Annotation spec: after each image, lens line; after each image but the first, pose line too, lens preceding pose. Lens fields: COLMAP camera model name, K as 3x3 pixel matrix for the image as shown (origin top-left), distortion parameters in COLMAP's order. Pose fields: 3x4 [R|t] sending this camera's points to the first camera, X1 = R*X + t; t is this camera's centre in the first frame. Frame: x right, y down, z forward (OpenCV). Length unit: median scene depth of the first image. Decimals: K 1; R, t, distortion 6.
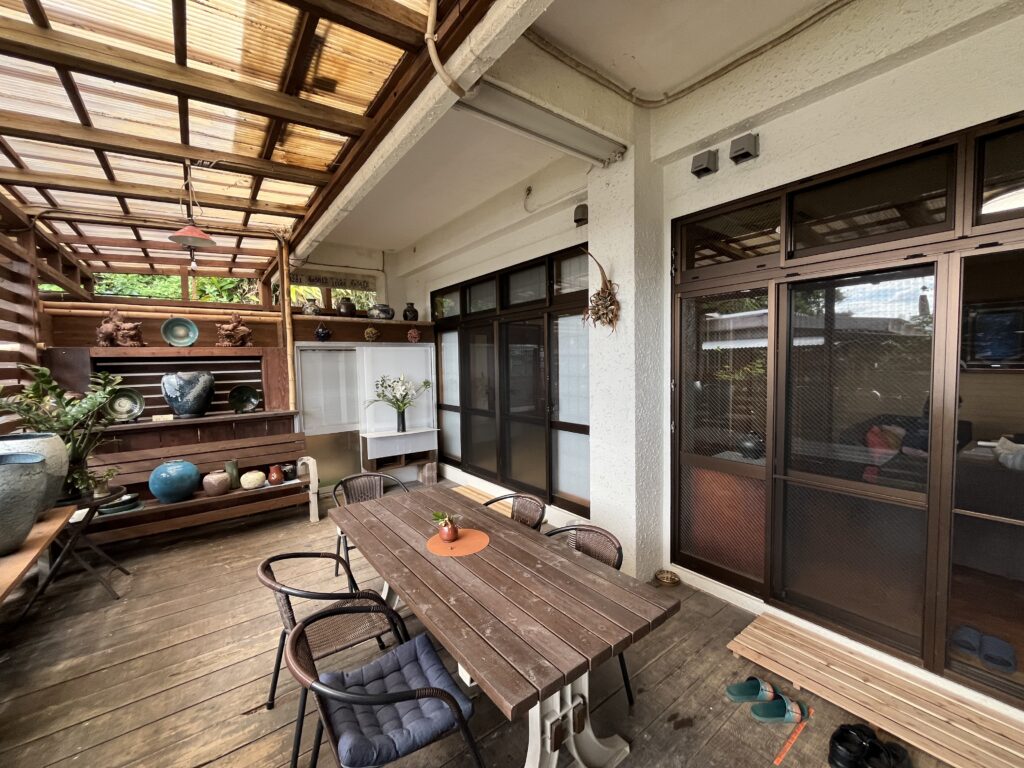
lens RADIAL K [[412.6, 0, 513.3], [0, 412.6, 385.2], [0, 0, 1]] dist [-0.001289, -0.000180]
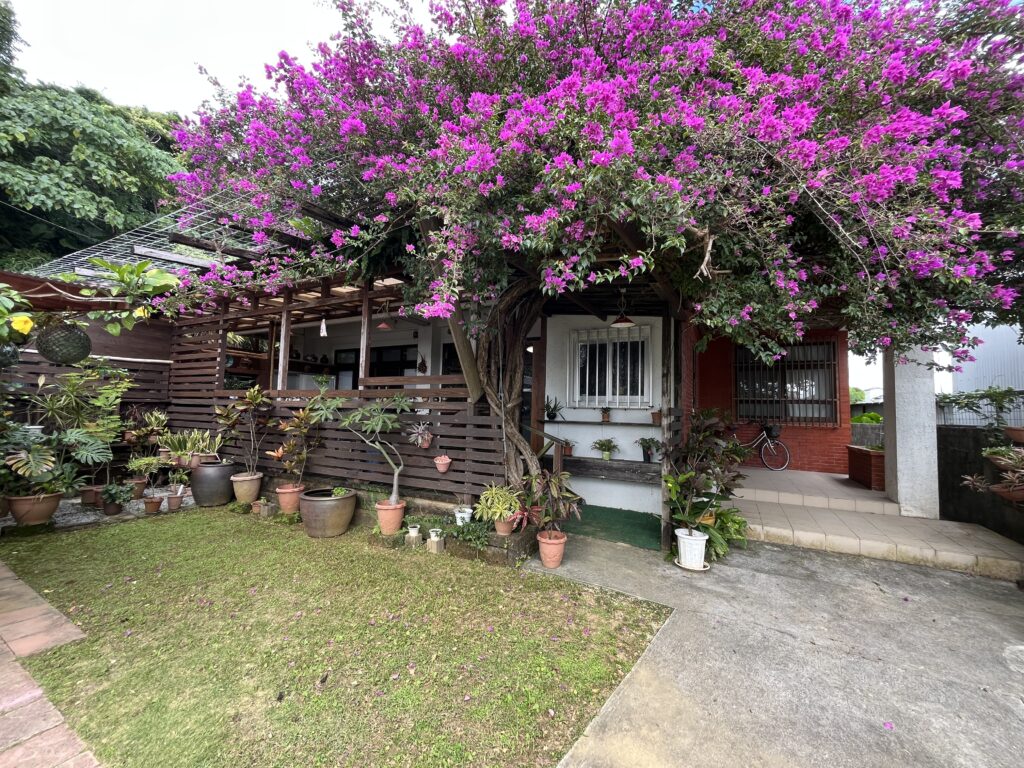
lens RADIAL K [[412.6, 0, 511.4], [0, 412.6, 382.5], [0, 0, 1]] dist [-0.001289, -0.000180]
pose [[0.906246, 0.069325, 0.417029, -0.308105], [-0.017673, 0.991813, -0.126468, 0.205714], [-0.422382, 0.107241, 0.900052, -1.392011]]
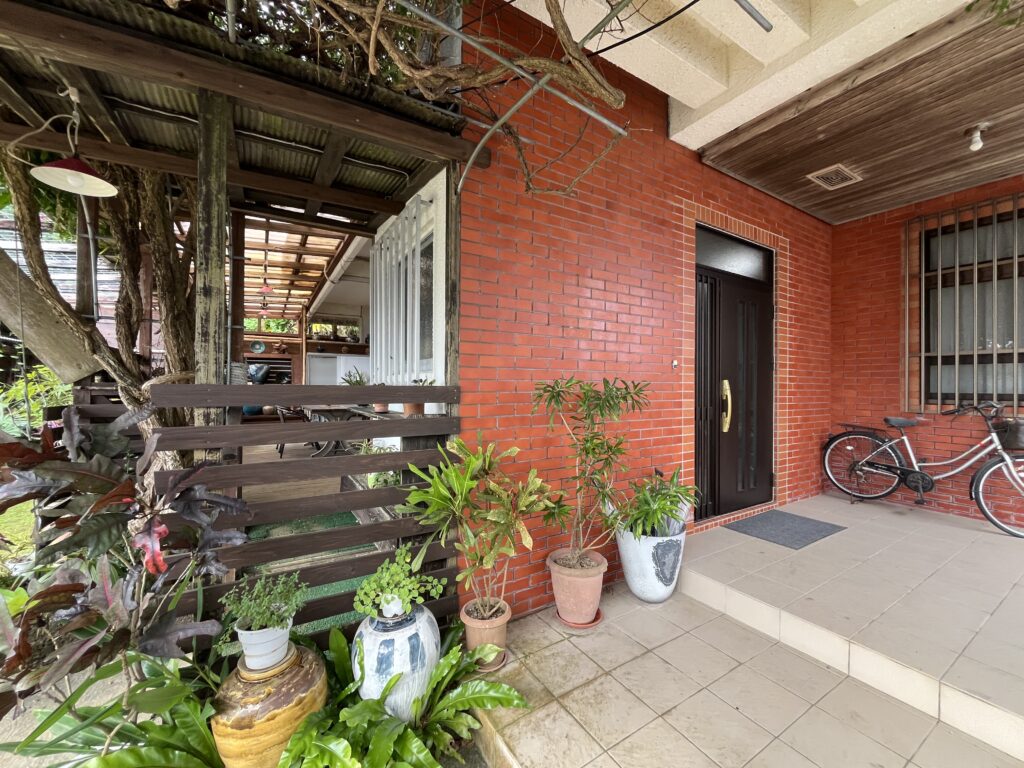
lens RADIAL K [[412.6, 0, 513.3], [0, 412.6, 383.9], [0, 0, 1]] dist [-0.001289, -0.000180]
pose [[0.994569, 0.025385, -0.100935, 0.743636], [-0.032031, 0.997386, -0.064773, 0.158991], [0.099027, 0.067654, 0.992782, -0.988988]]
